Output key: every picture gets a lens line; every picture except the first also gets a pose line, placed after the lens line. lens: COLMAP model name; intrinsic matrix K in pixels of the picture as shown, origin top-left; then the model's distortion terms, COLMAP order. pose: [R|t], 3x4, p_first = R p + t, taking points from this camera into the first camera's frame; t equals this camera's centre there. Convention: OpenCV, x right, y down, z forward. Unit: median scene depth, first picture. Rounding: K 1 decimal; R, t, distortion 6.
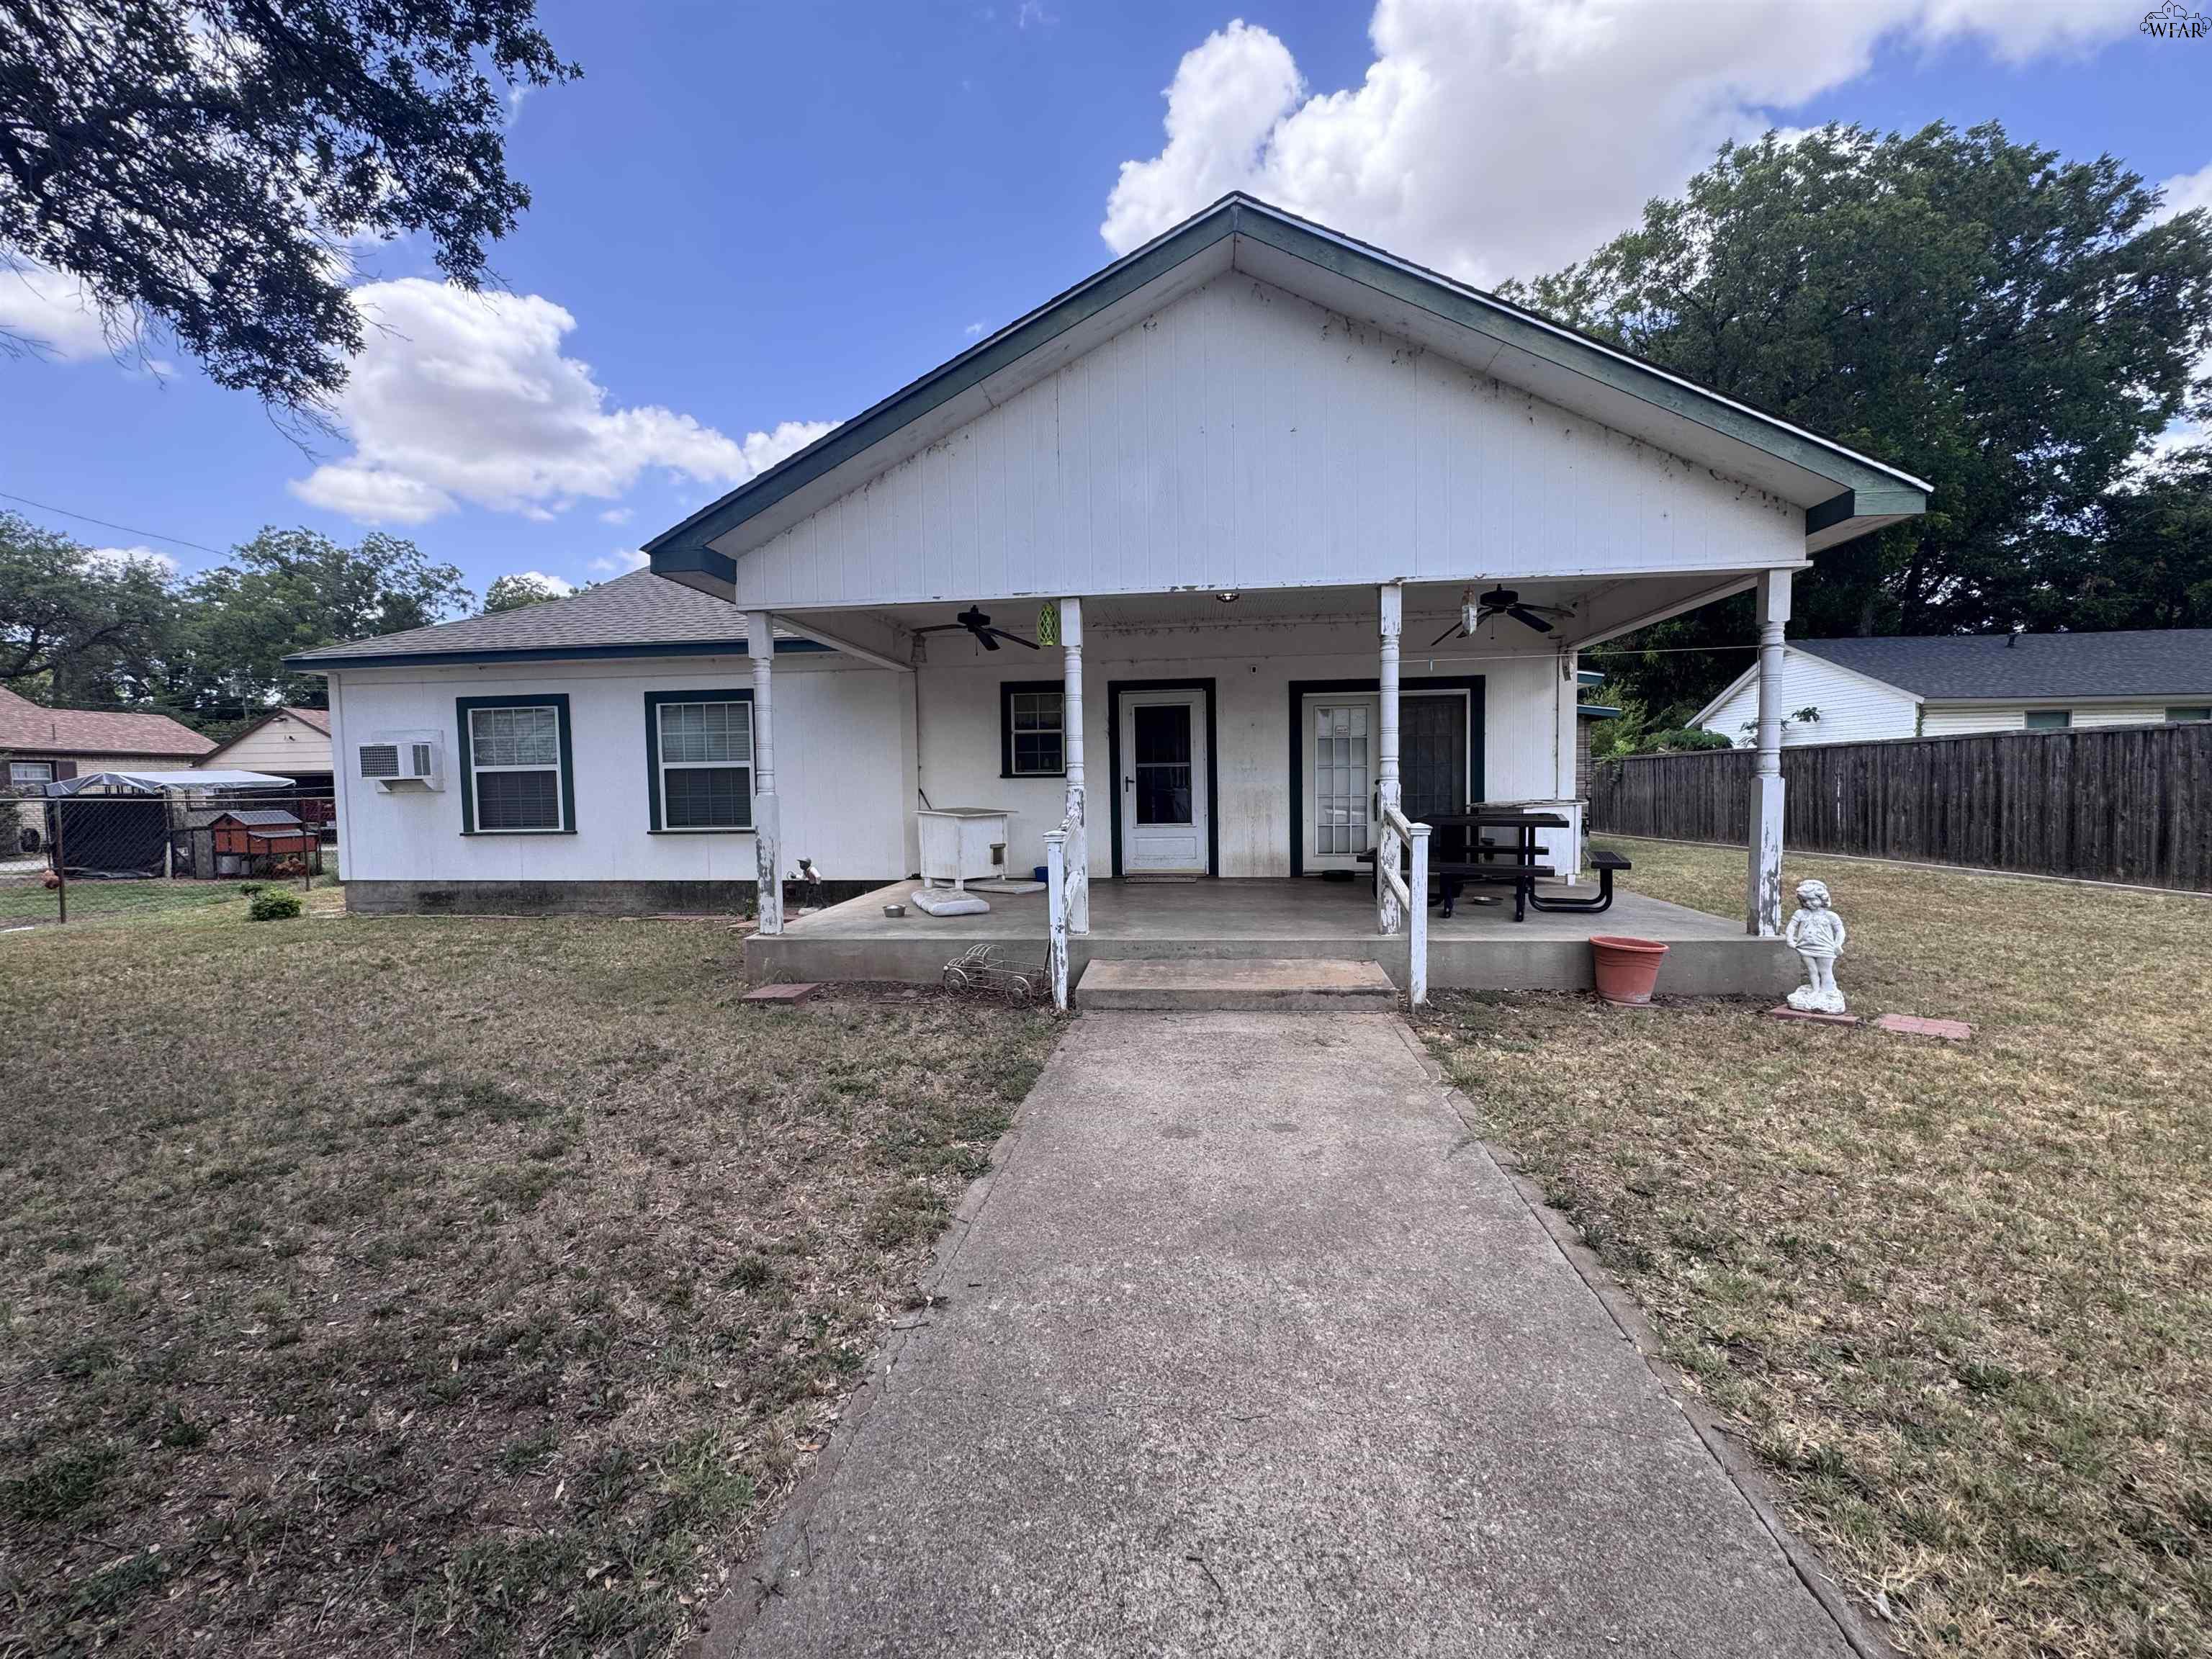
lens RADIAL K [[885.2, 0, 1105.0], [0, 885.2, 827.0], [0, 0, 1]] dist [0.001906, 0.000051]
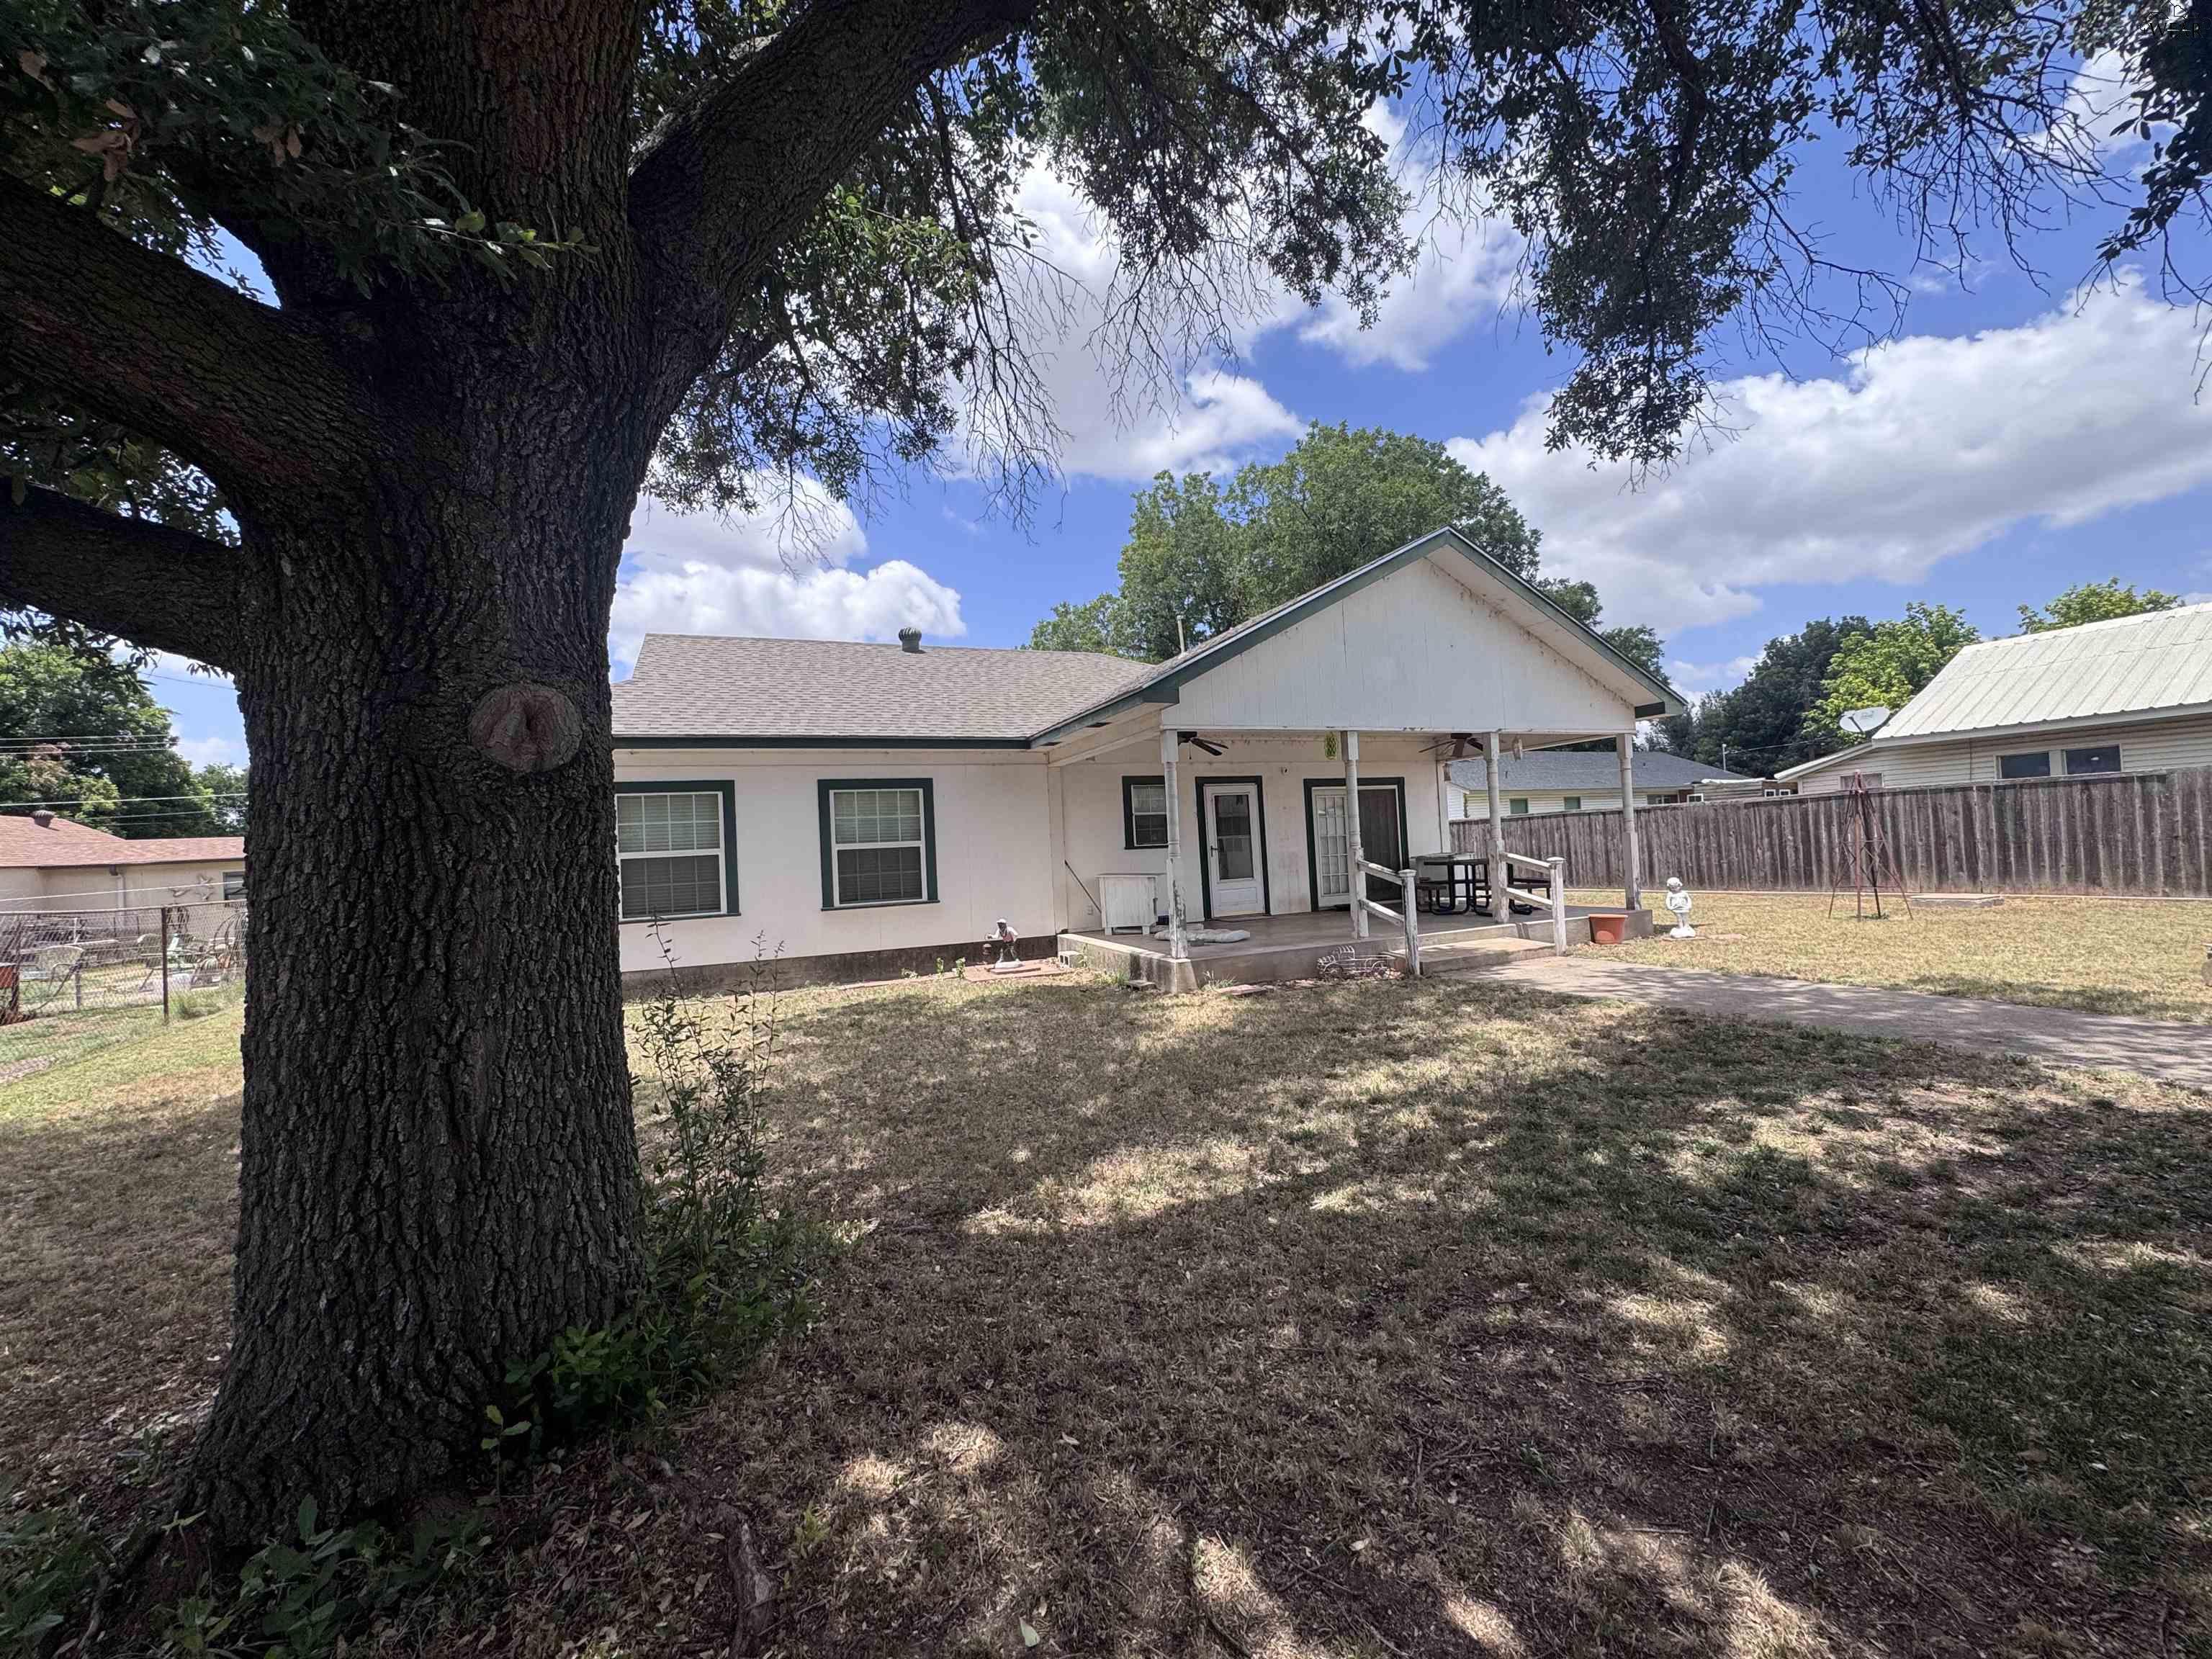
lens RADIAL K [[885.2, 0, 1103.8], [0, 885.2, 831.3], [0, 0, 1]] dist [0.001906, 0.000051]
pose [[0.871411, -0.015328, 0.490314, -0.791253], [0.058125, 0.995697, -0.072175, 0.009568], [-0.487098, 0.091393, 0.868552, -0.110365]]
